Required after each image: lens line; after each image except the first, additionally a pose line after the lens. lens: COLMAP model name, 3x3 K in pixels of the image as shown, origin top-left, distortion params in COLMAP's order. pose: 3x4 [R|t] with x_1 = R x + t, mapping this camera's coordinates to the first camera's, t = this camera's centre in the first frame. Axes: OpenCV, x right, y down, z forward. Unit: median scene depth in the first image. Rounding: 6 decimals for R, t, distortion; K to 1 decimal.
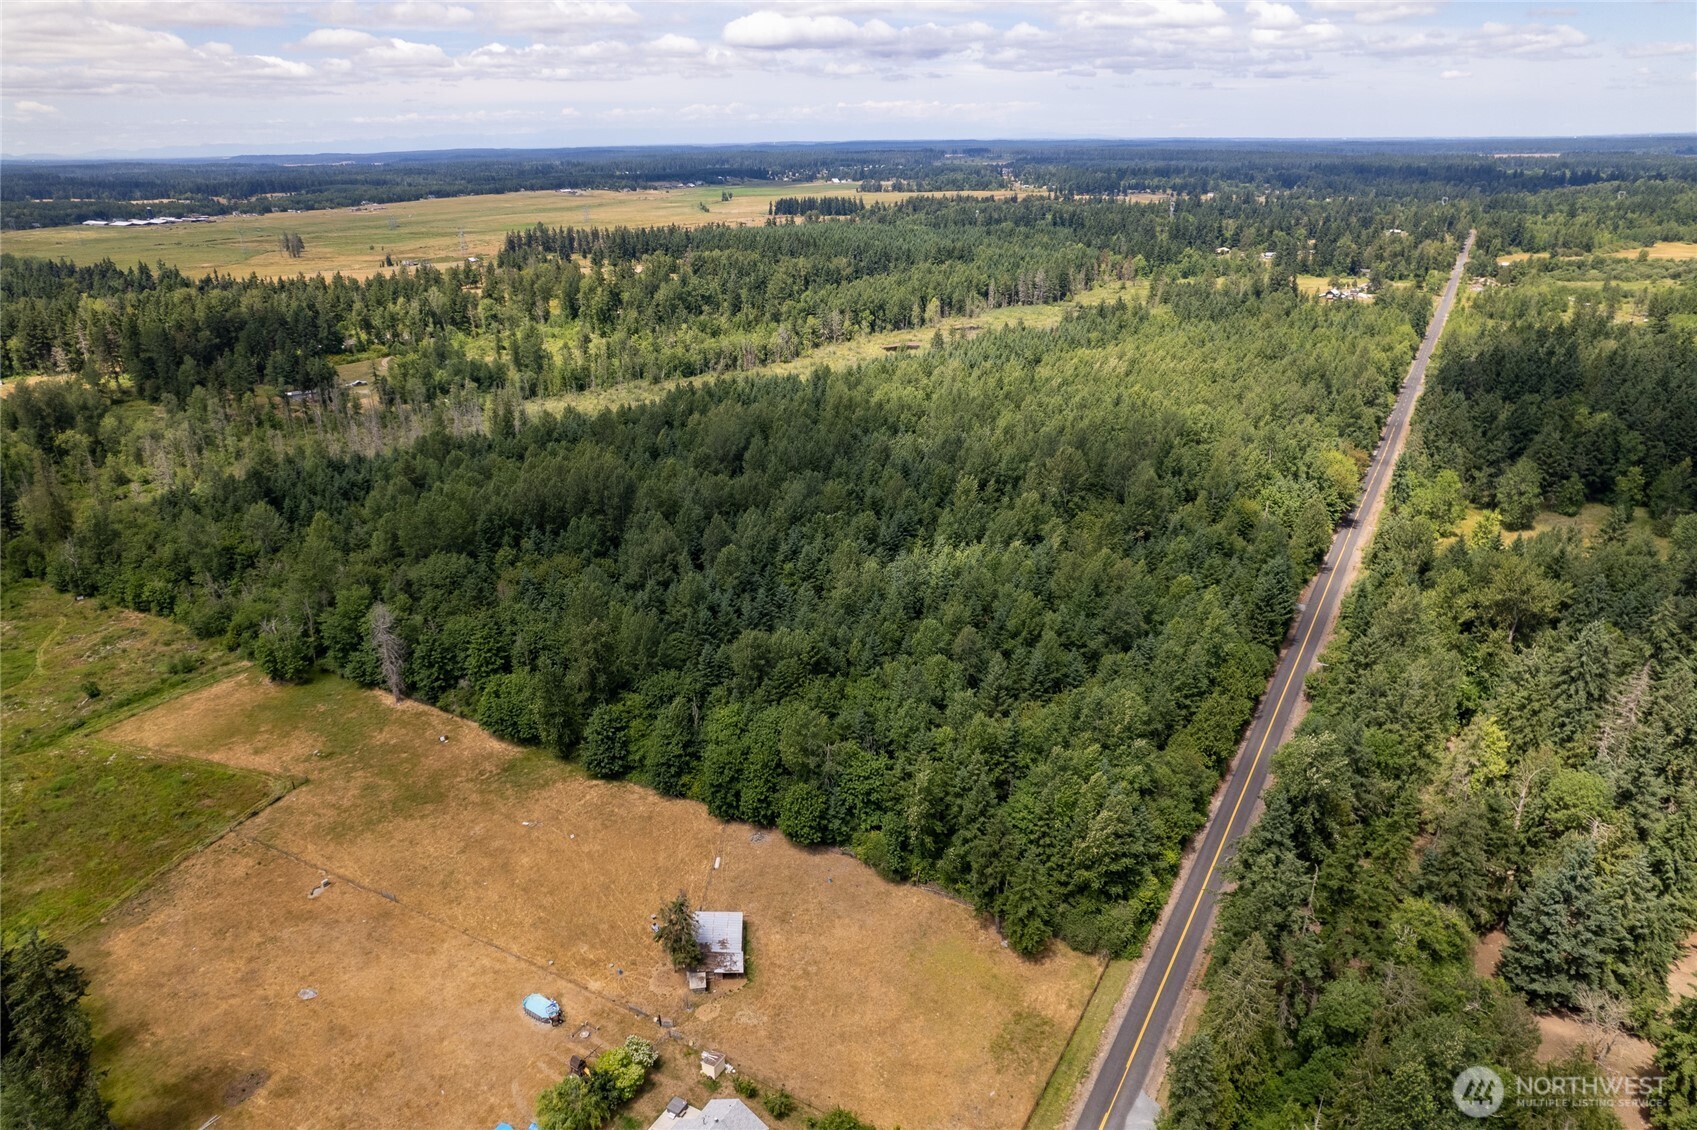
lens RADIAL K [[1087.1, 0, 853.7], [0, 1087.1, 575.8], [0, 0, 1]] dist [-0.081258, 0.075065]
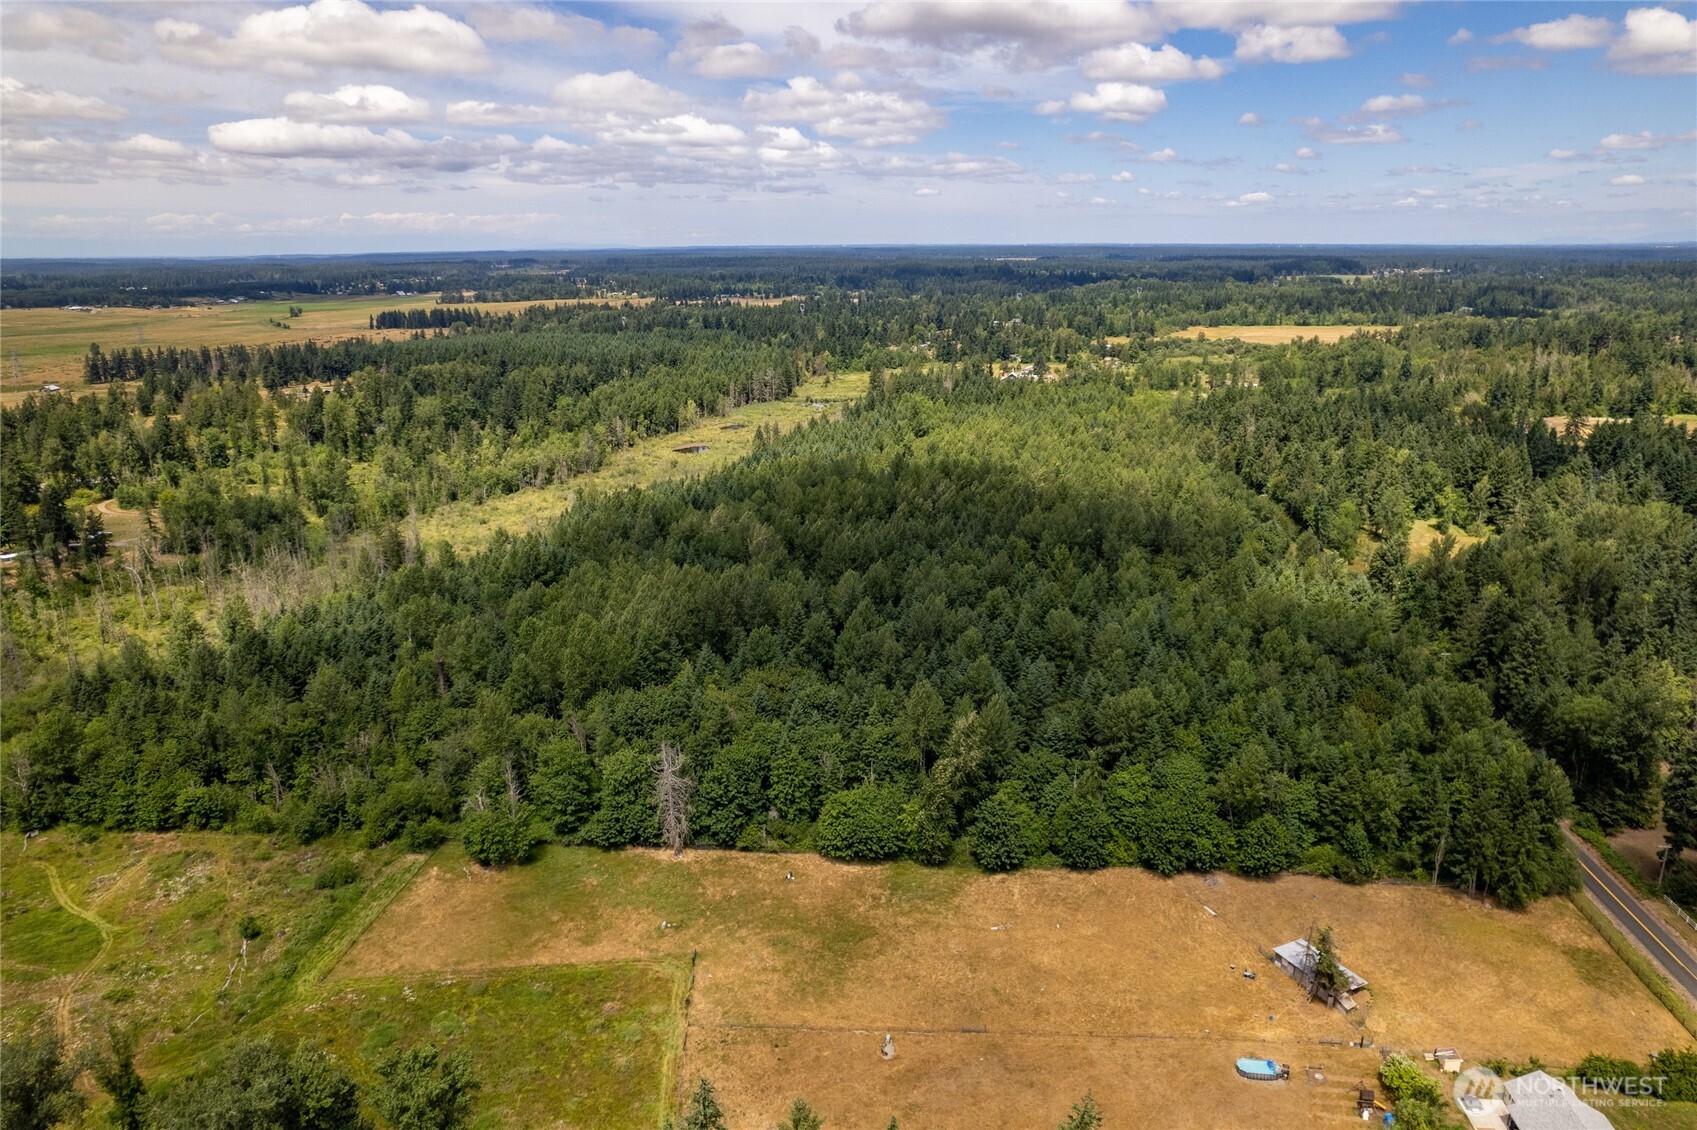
lens RADIAL K [[1082.7, 0, 857.6], [0, 1082.7, 594.2], [0, 0, 1]] dist [-0.083126, 0.071466]
pose [[0.911706, -0.121878, 0.392350, -0.182344], [0.150886, 0.987579, -0.043839, -0.009766], [-0.382133, 0.099168, 0.918771, 0.033617]]
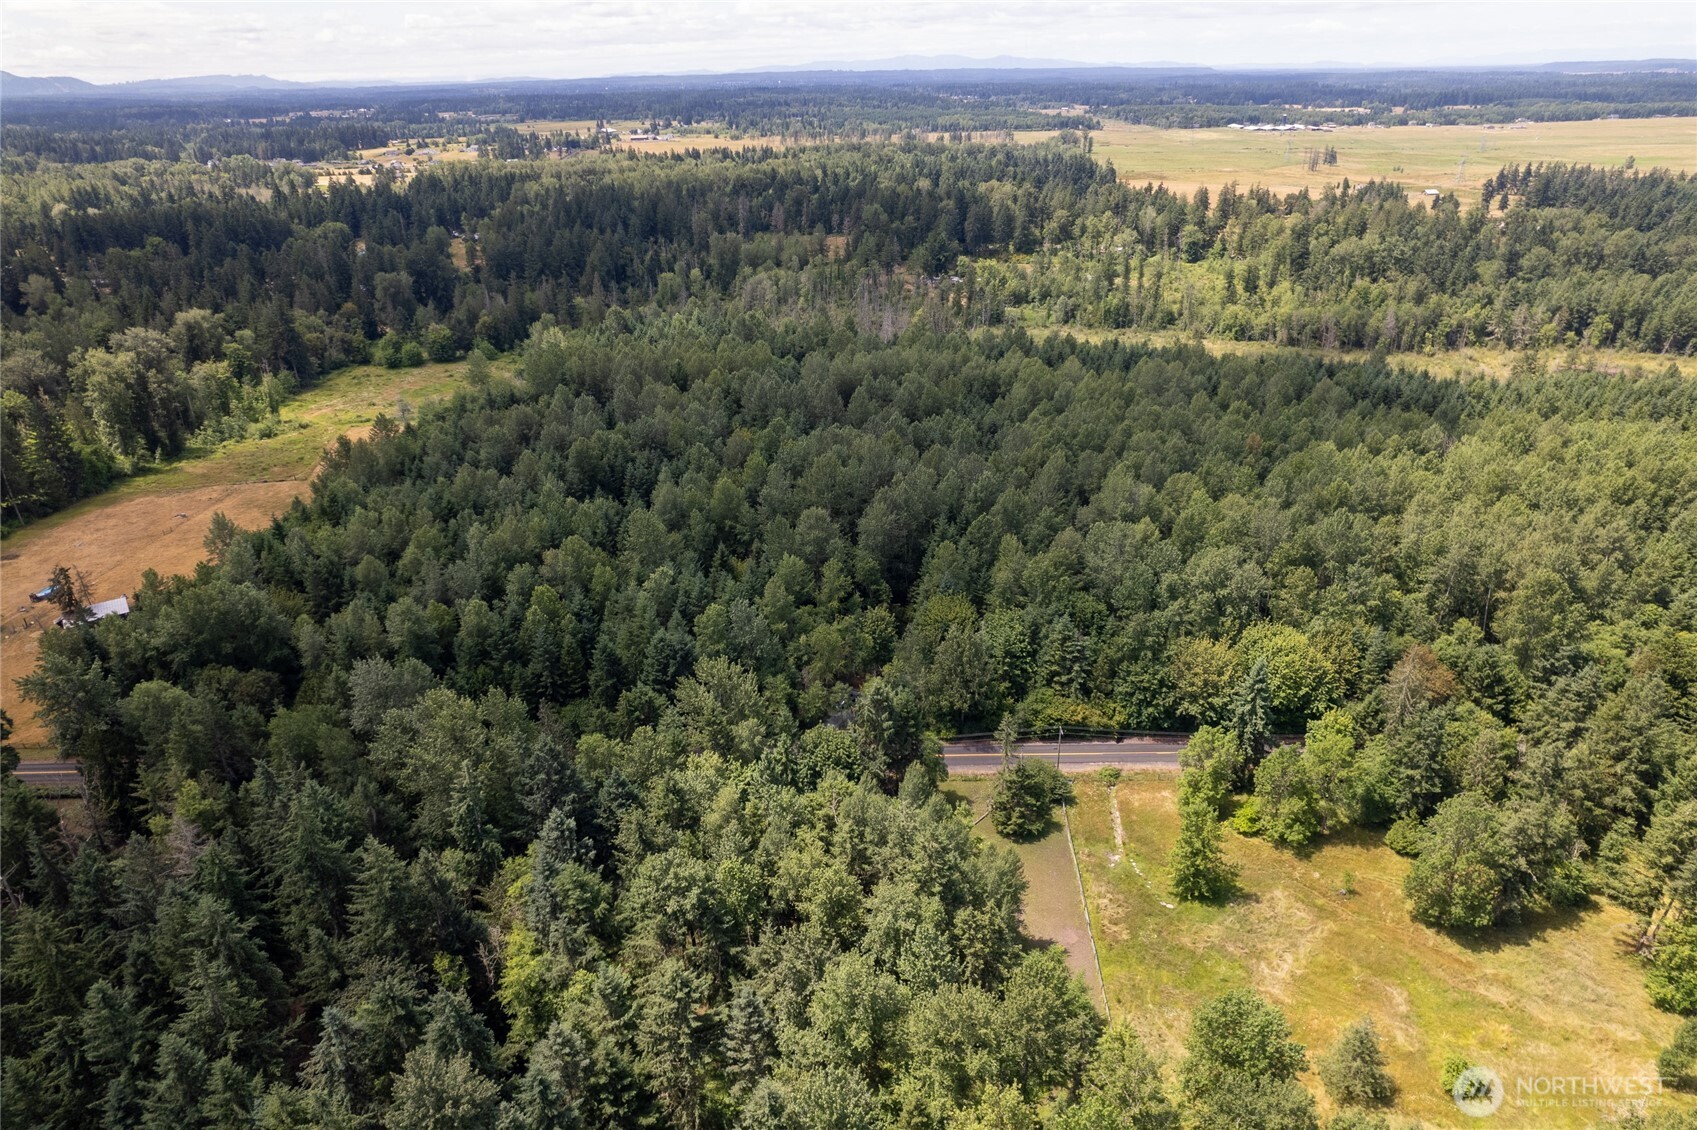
lens RADIAL K [[1087.1, 0, 853.7], [0, 1087.1, 575.8], [0, 0, 1]] dist [-0.081258, 0.075065]
pose [[0.498906, 0.376349, -0.780675, 0.319366], [-0.317857, 0.917478, 0.239167, -0.083882], [0.806263, 0.128821, 0.577361, 0.191184]]
